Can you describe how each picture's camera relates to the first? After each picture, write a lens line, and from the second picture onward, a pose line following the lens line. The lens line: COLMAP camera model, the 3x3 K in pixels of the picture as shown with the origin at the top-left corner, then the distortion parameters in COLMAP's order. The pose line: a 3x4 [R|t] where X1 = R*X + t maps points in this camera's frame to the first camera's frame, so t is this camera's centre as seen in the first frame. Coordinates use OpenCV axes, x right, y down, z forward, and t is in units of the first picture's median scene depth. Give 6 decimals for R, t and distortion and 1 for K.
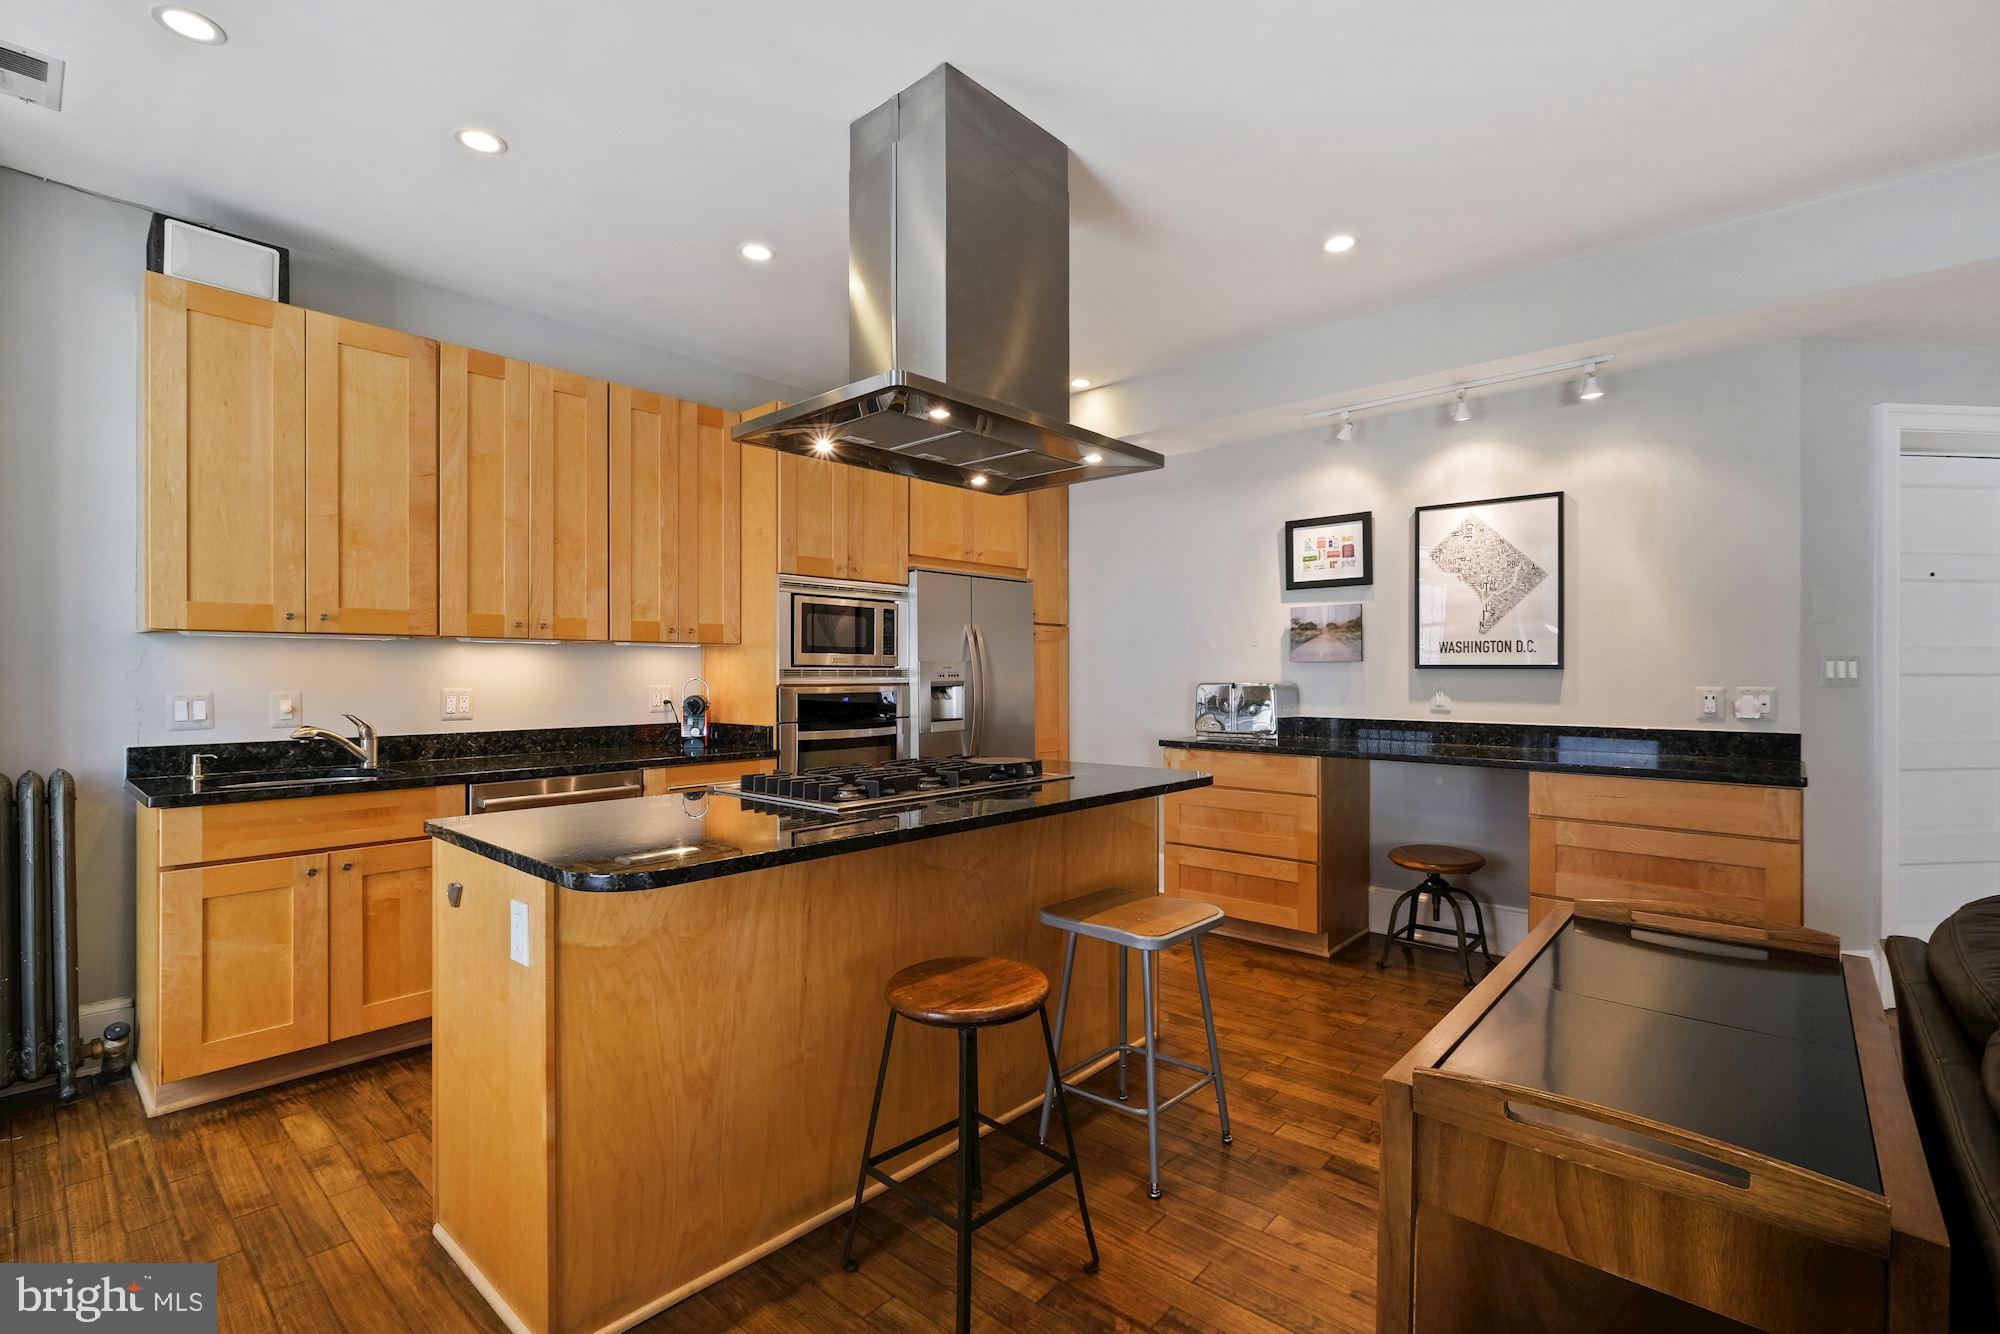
lens RADIAL K [[904.8, 0, 997.1], [0, 904.8, 664.2], [0, 0, 1]] dist [-0.008197, -0.000174]
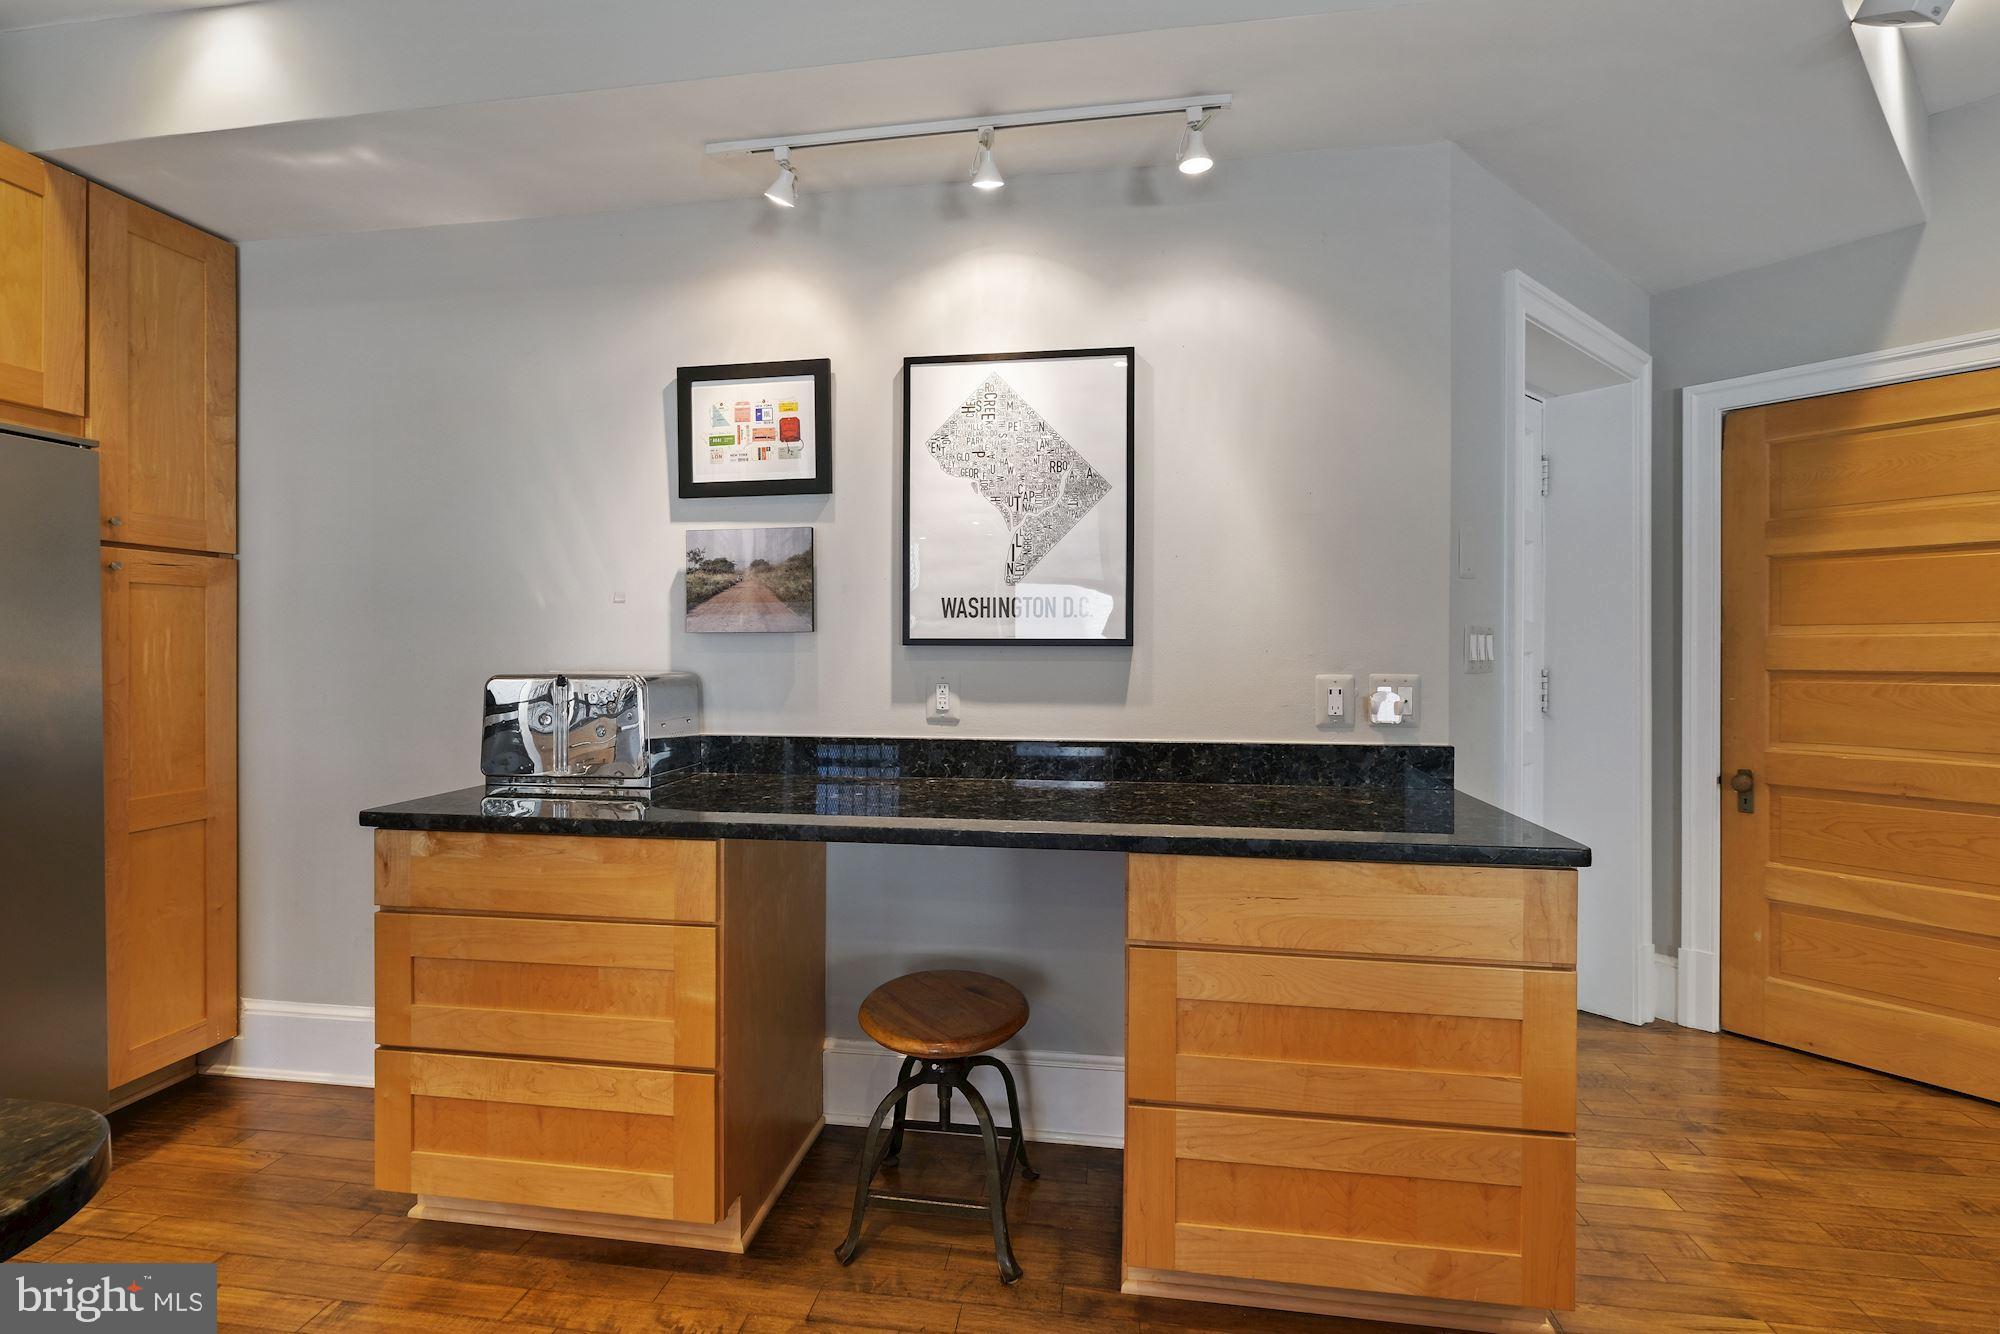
lens RADIAL K [[885.2, 0, 1003.8], [0, 885.2, 652.0], [0, 0, 1]] dist [-0.001135, -0.000332]
pose [[0.837016, -0.001294, 0.547176, 0.225193], [-0.003336, 0.999967, 0.007467, 0.004764], [-0.547168, -0.008075, 0.836984, 0.530372]]
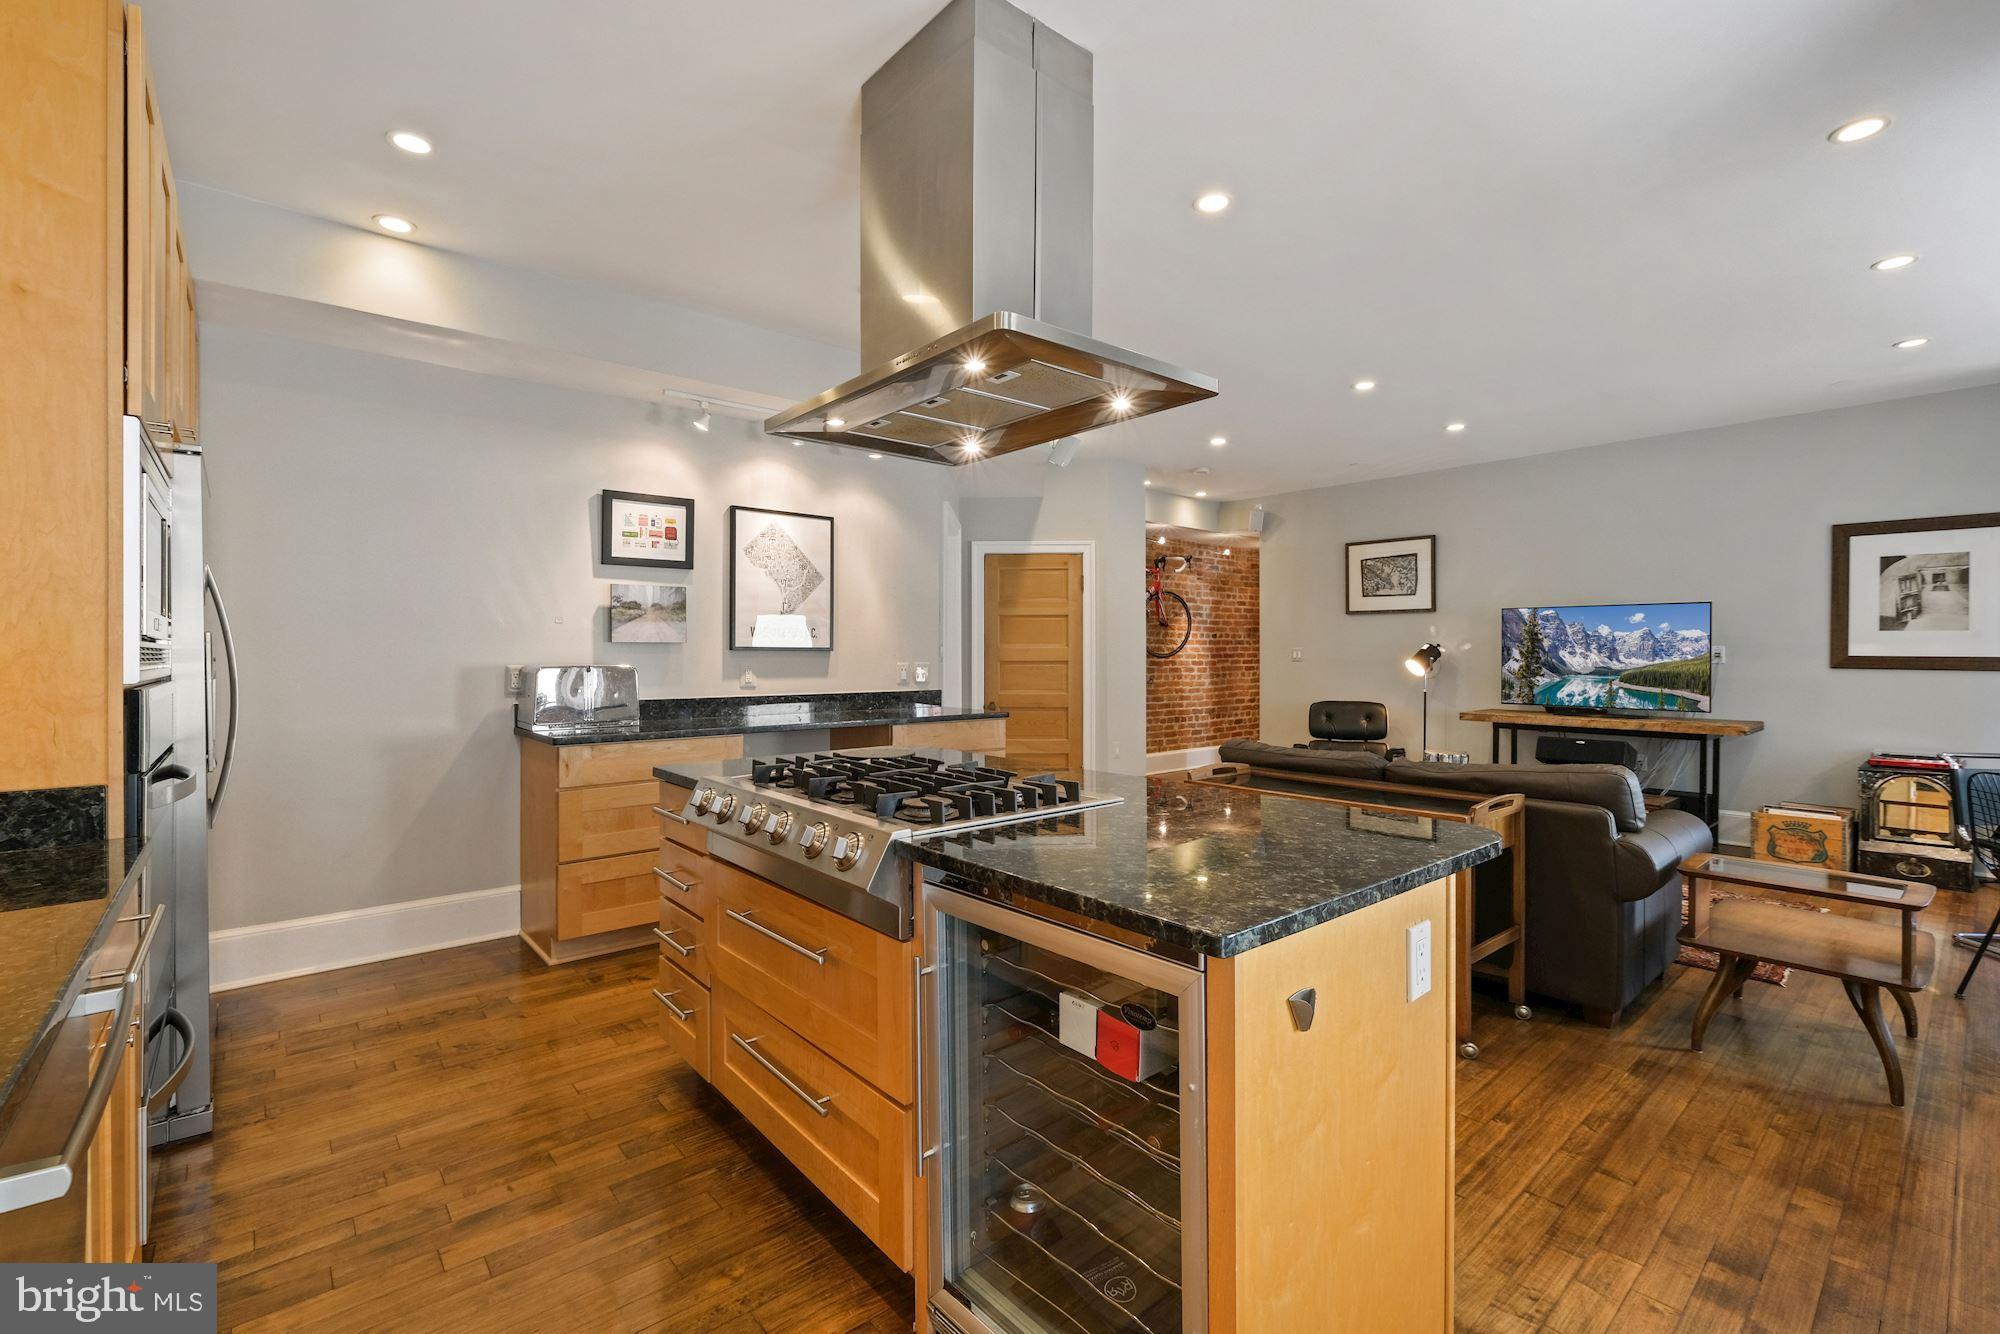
lens RADIAL K [[871.8, 0, 1012.1], [0, 871.8, 653.2], [0, 0, 1]] dist [-0.002388, 0.000037]
pose [[0.119513, 0.000203, 0.992833, -0.587025], [-0.007093, 0.999975, 0.000649, 0.005752], [-0.992807, -0.007119, 0.119512, 0.554947]]
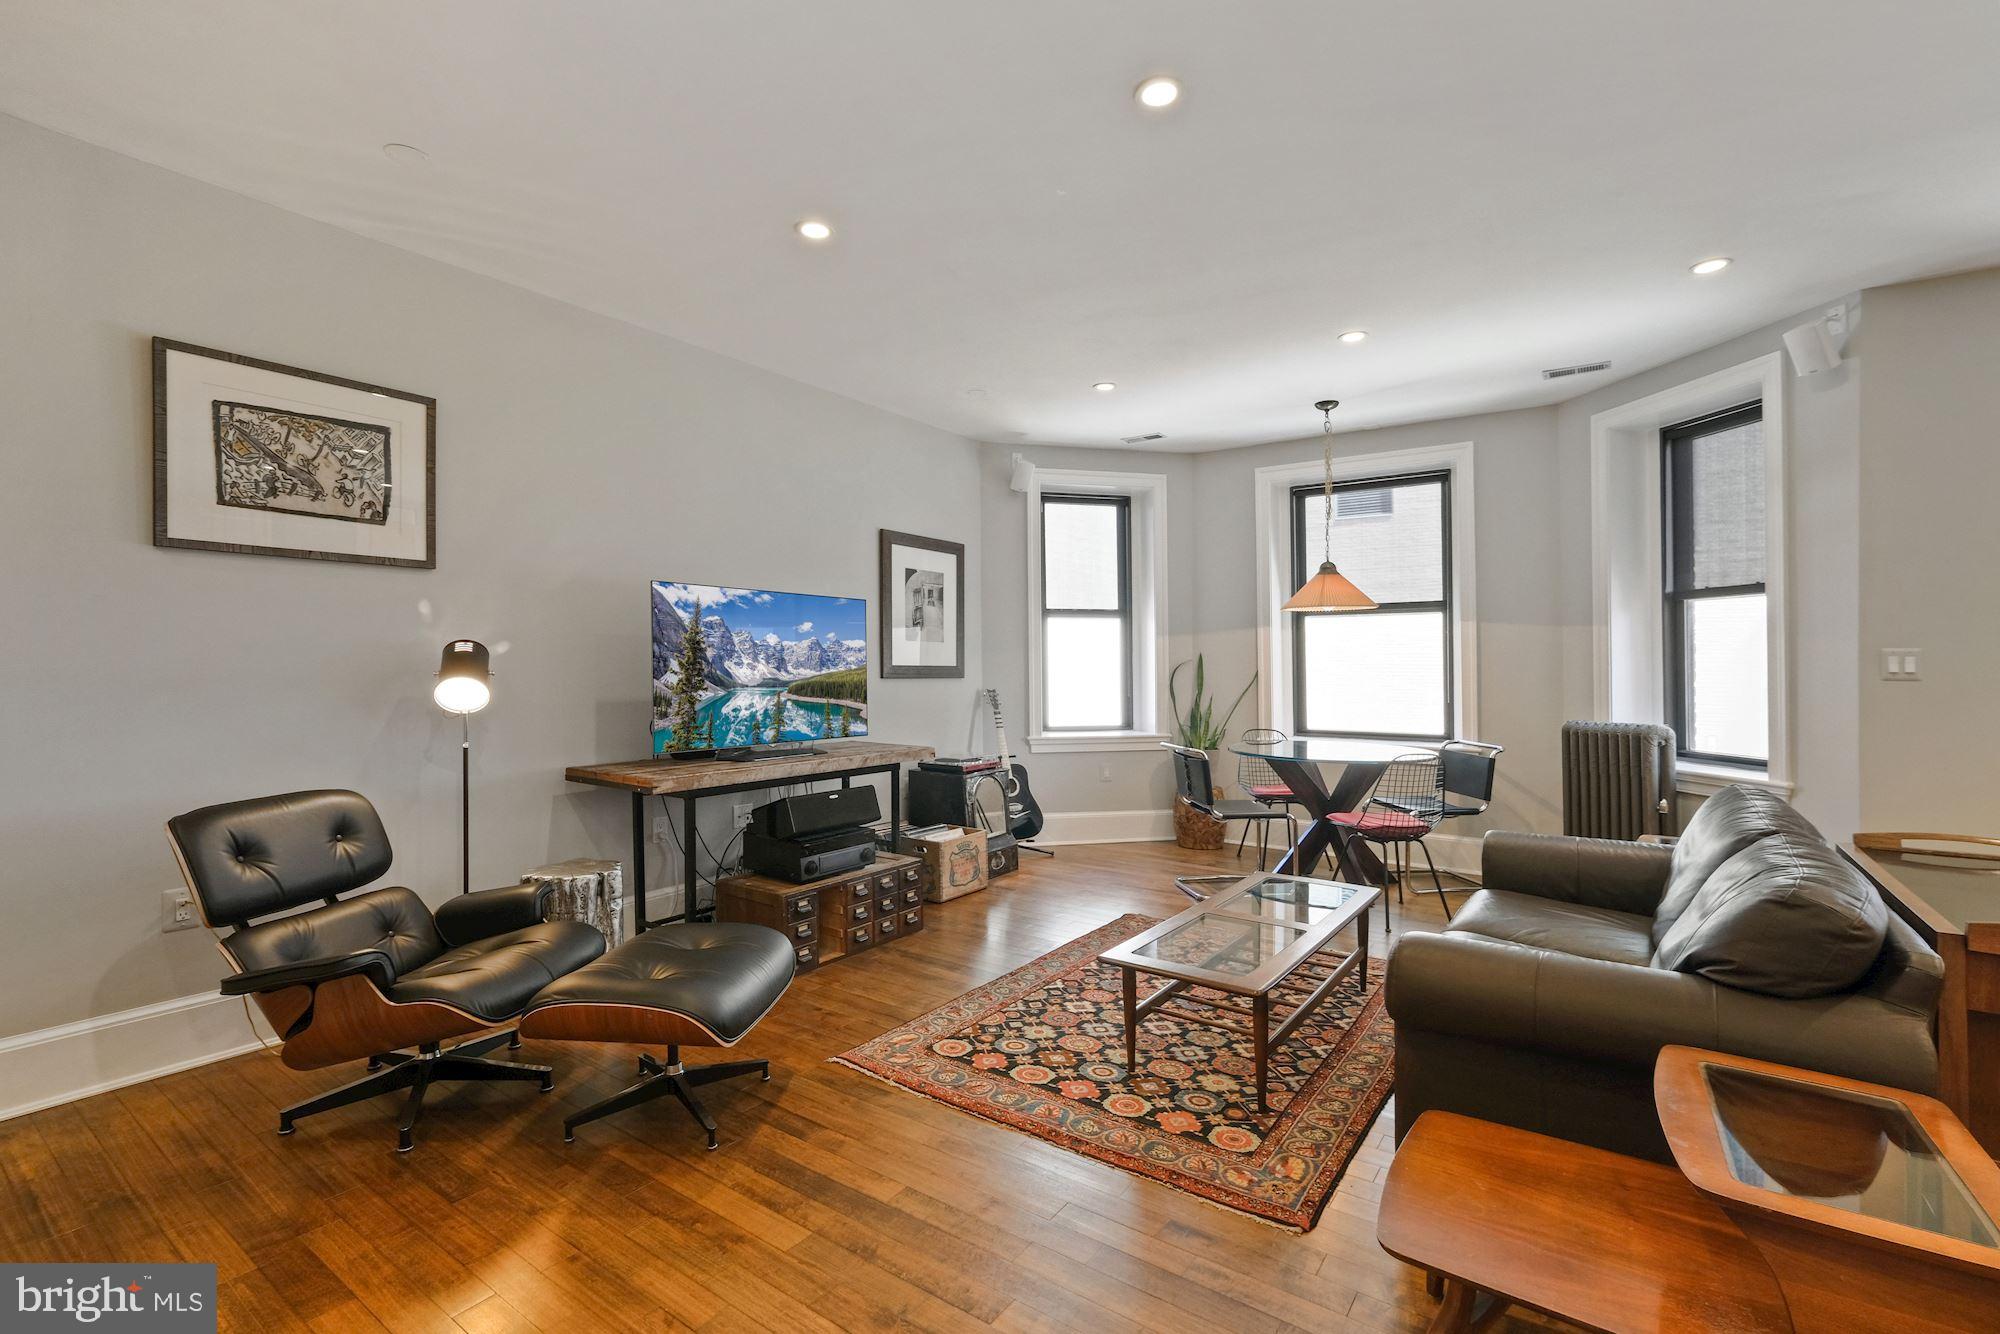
lens RADIAL K [[888.8, 0, 1003.6], [0, 888.8, 662.6], [0, 0, 1]] dist [-0.009710, -0.000195]
pose [[-0.994100, -0.003369, -0.108418, 0.889577], [-0.002669, 0.999975, -0.006595, 0.005844], [0.108437, -0.006267, -0.994084, 0.785374]]
